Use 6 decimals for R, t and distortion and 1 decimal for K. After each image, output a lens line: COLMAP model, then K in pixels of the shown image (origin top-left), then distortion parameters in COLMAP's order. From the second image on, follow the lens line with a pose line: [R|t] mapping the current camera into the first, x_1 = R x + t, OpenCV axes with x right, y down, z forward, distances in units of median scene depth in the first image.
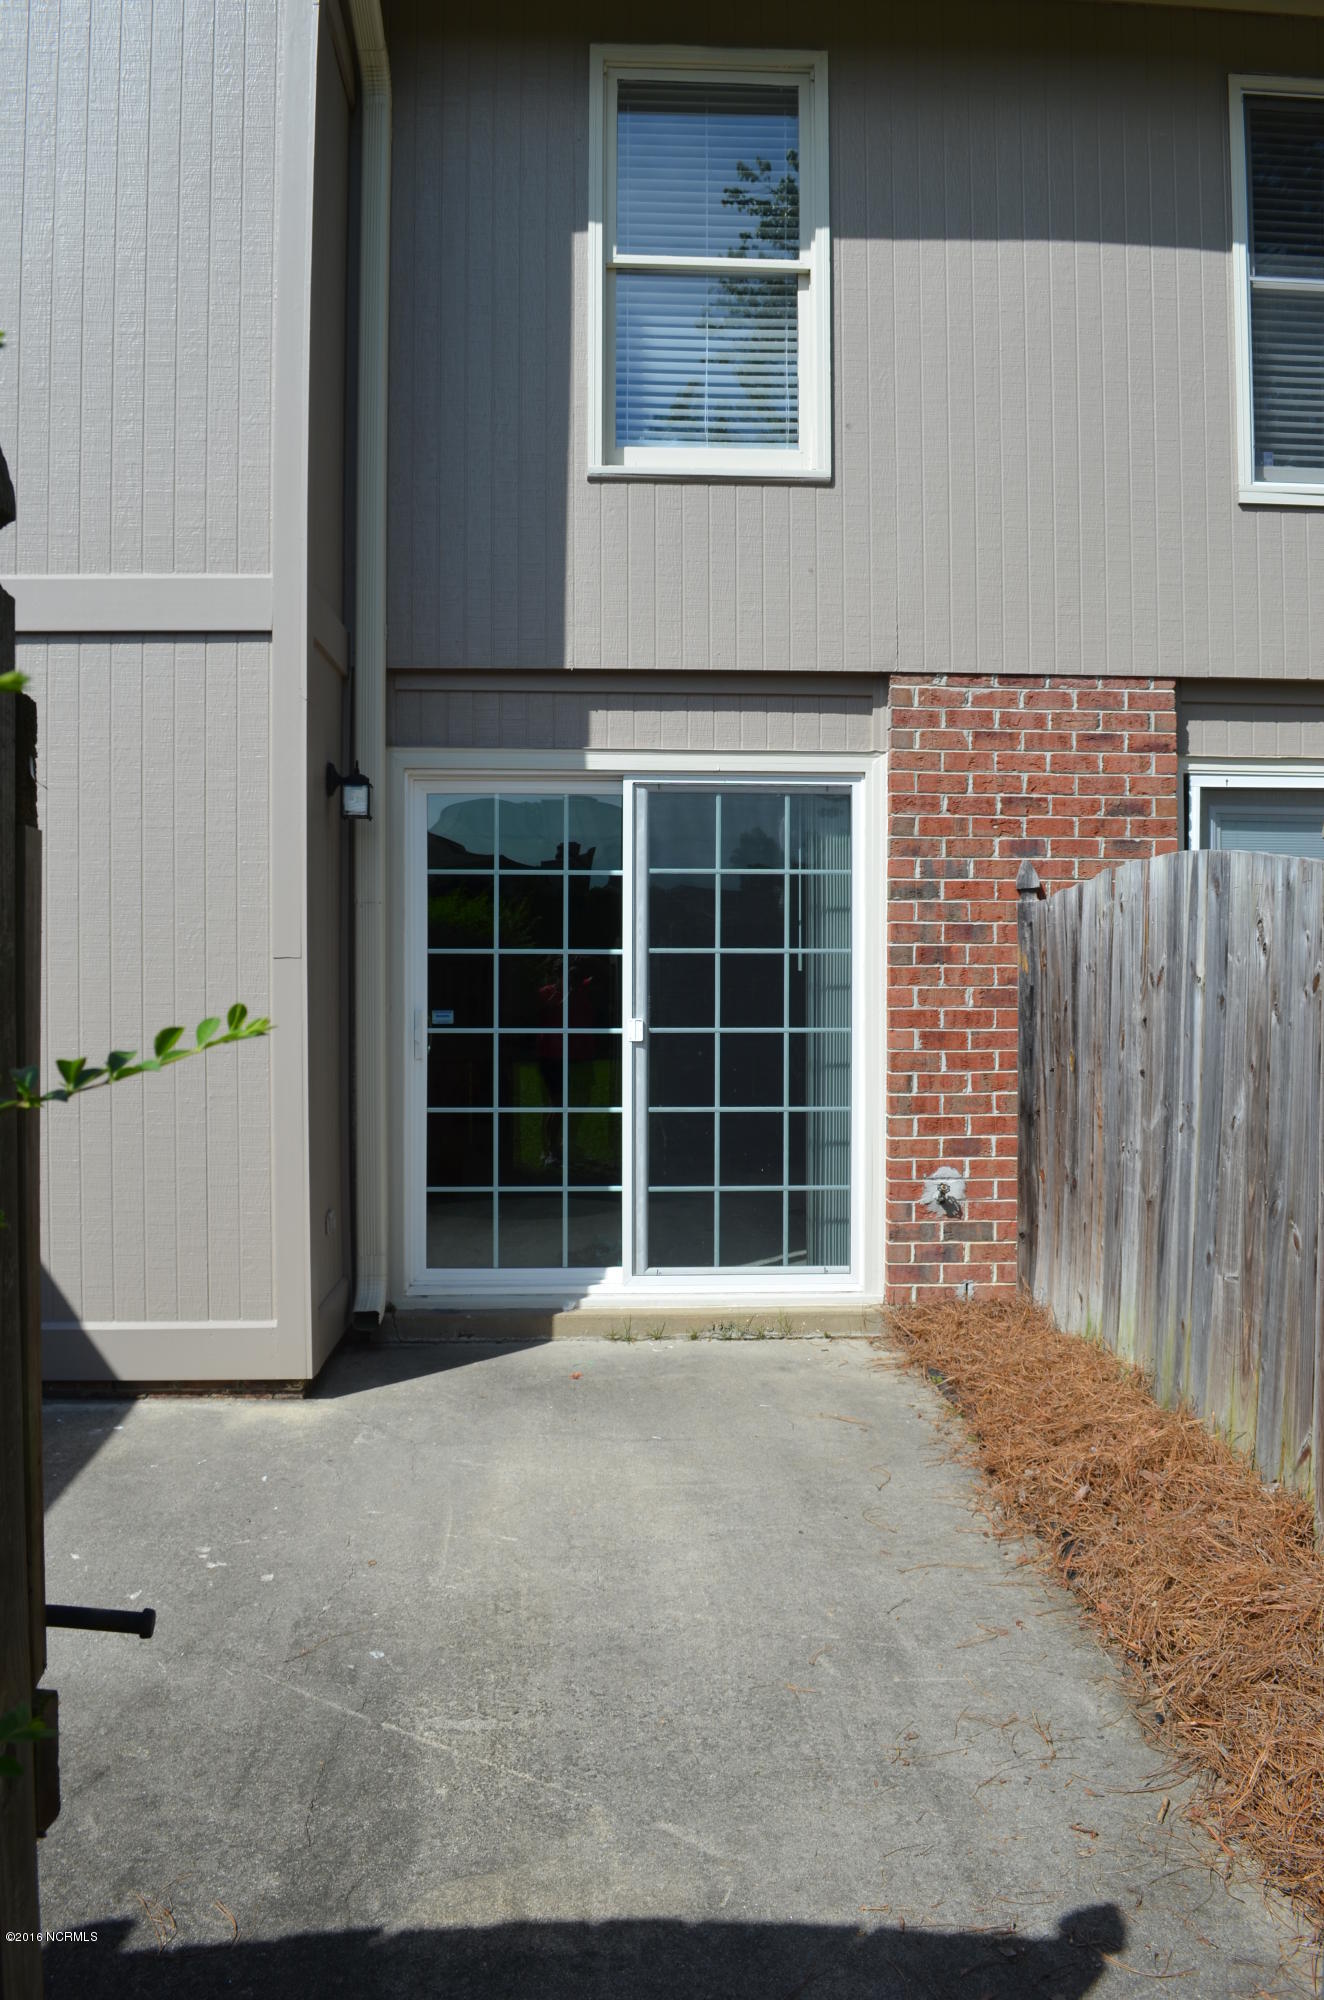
lens RADIAL K [[1564.8, 0, 663.4], [0, 1564.8, 1000.7], [0, 0, 1]] dist [-0.064398, 0.002929]
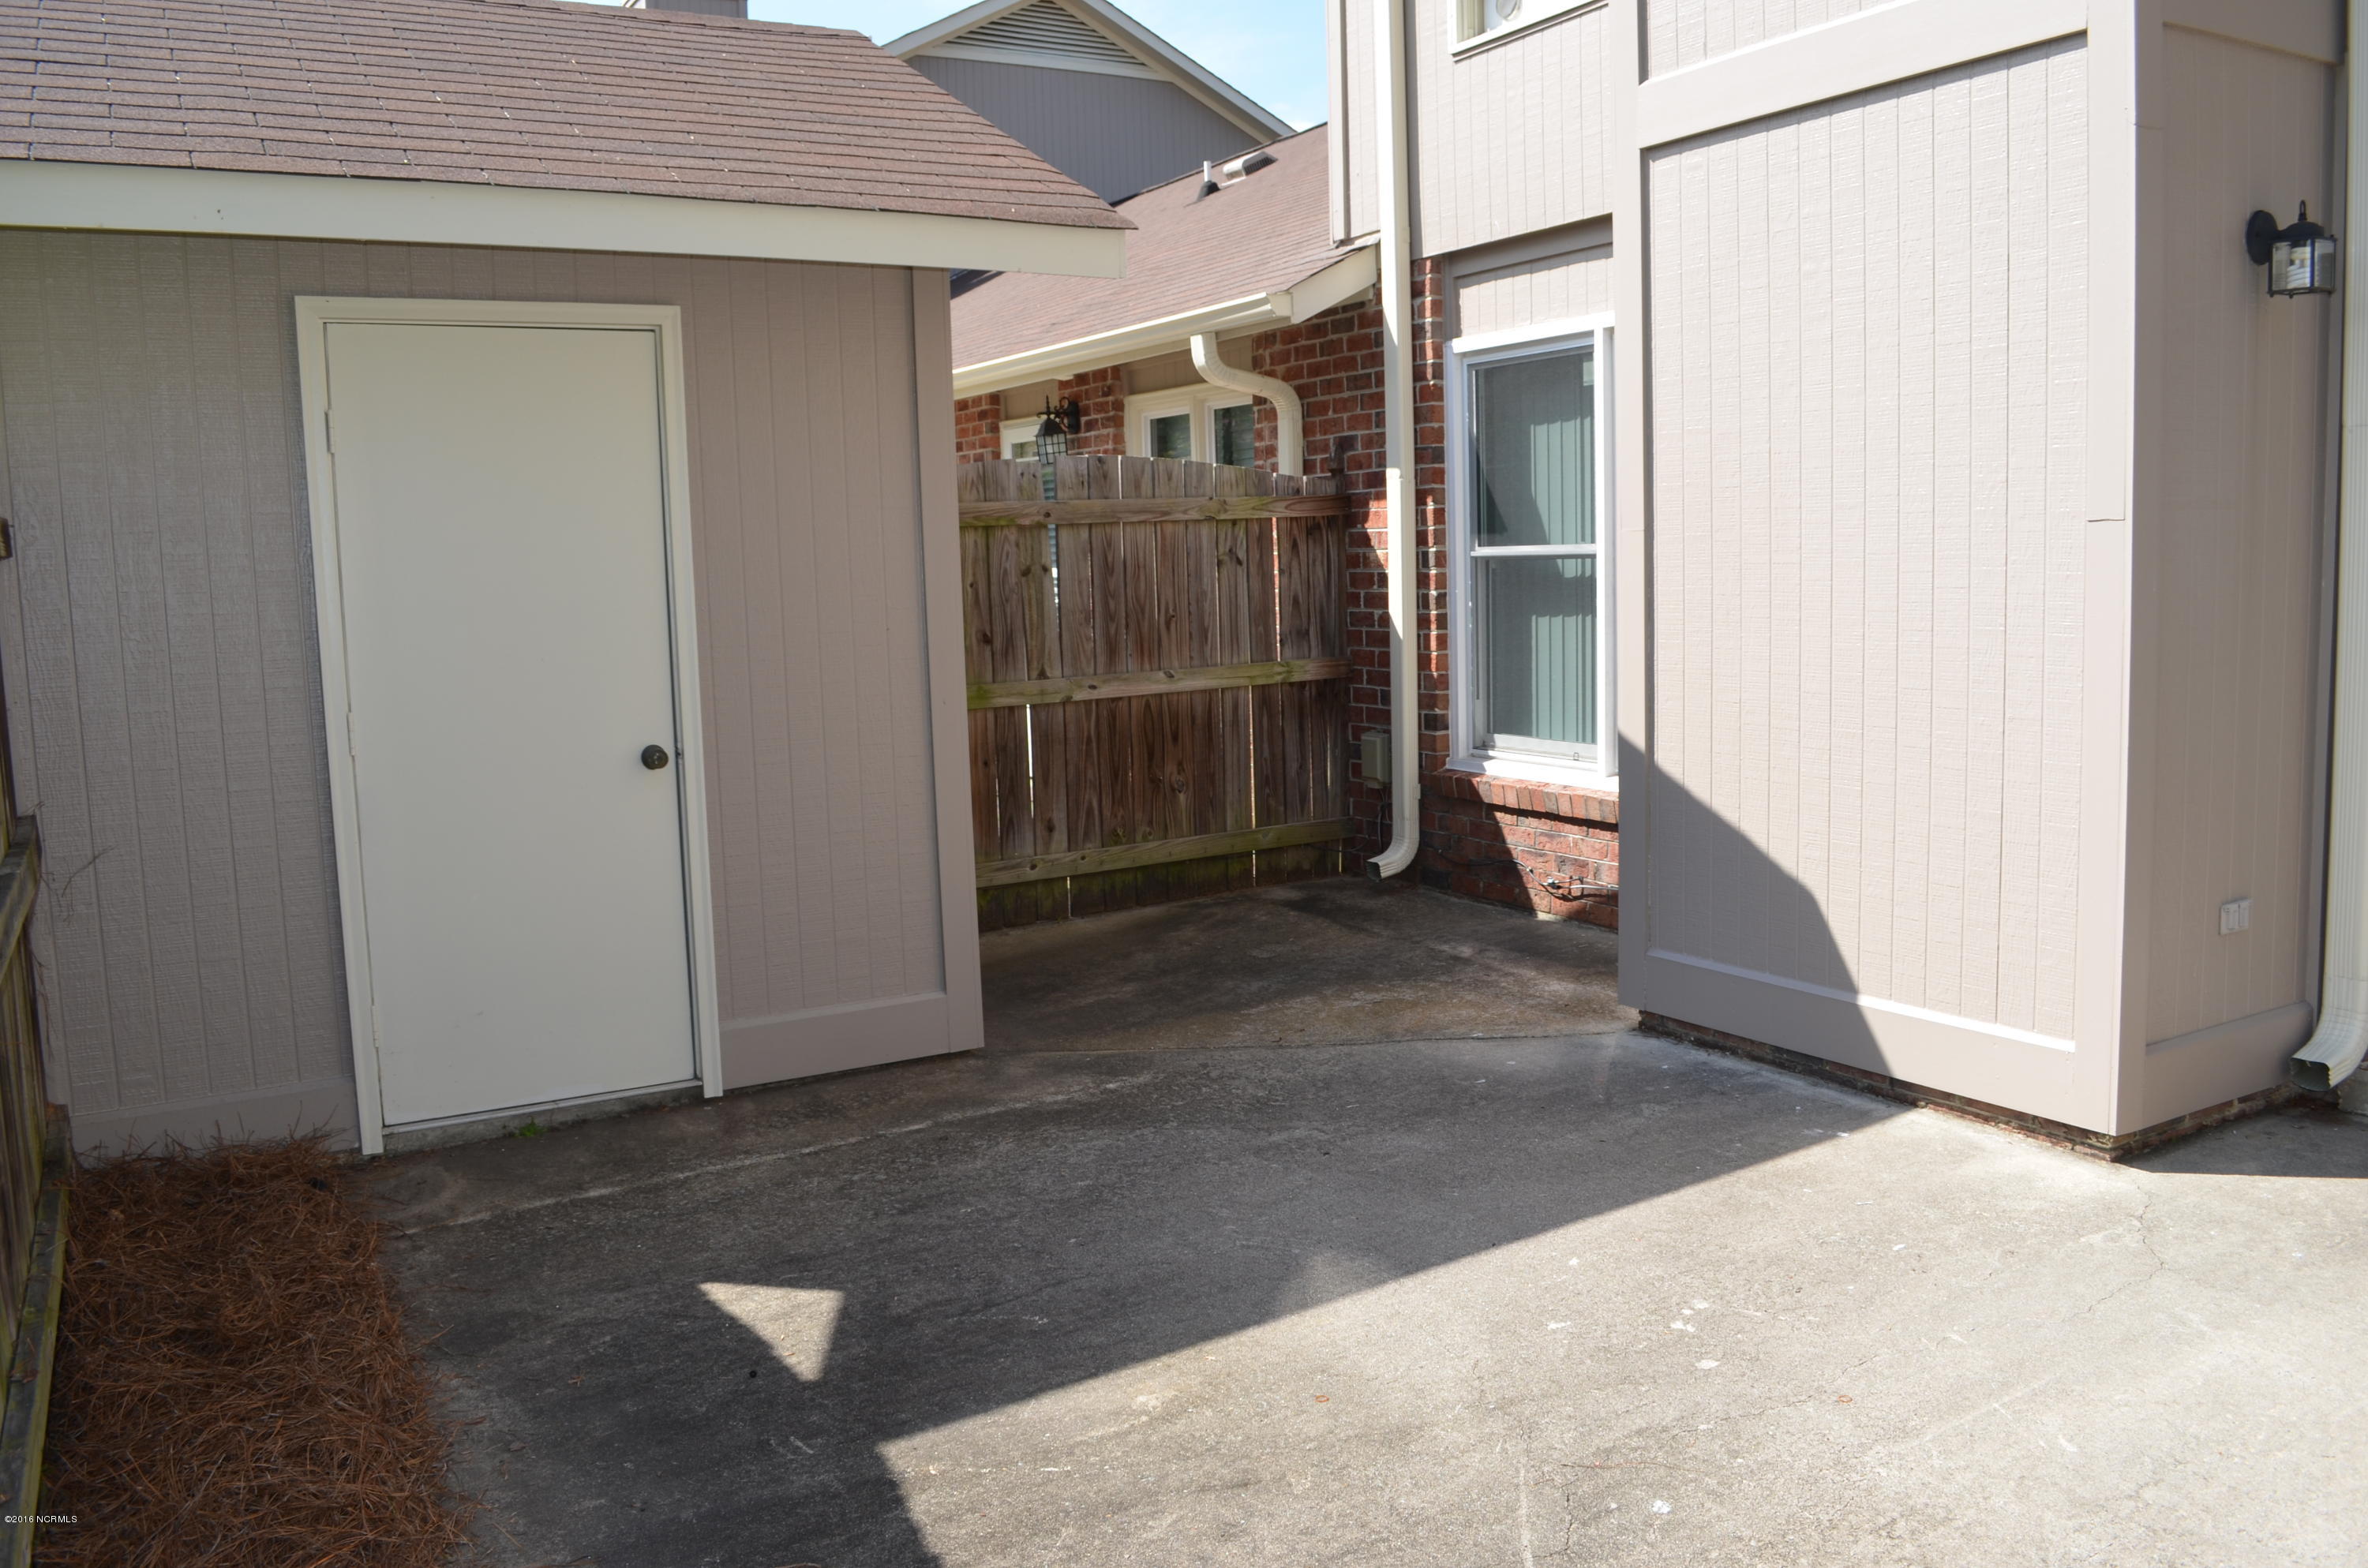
lens RADIAL K [[1852.5, 0, 1187.8], [0, 1852.5, 781.3], [0, 0, 1]] dist [-0.064398, 0.002929]
pose [[0.476949, 0.093065, -0.873990, 0.280516], [0.008982, 0.993810, 0.110725, -0.006057], [0.878885, -0.060661, 0.473161, 0.281985]]
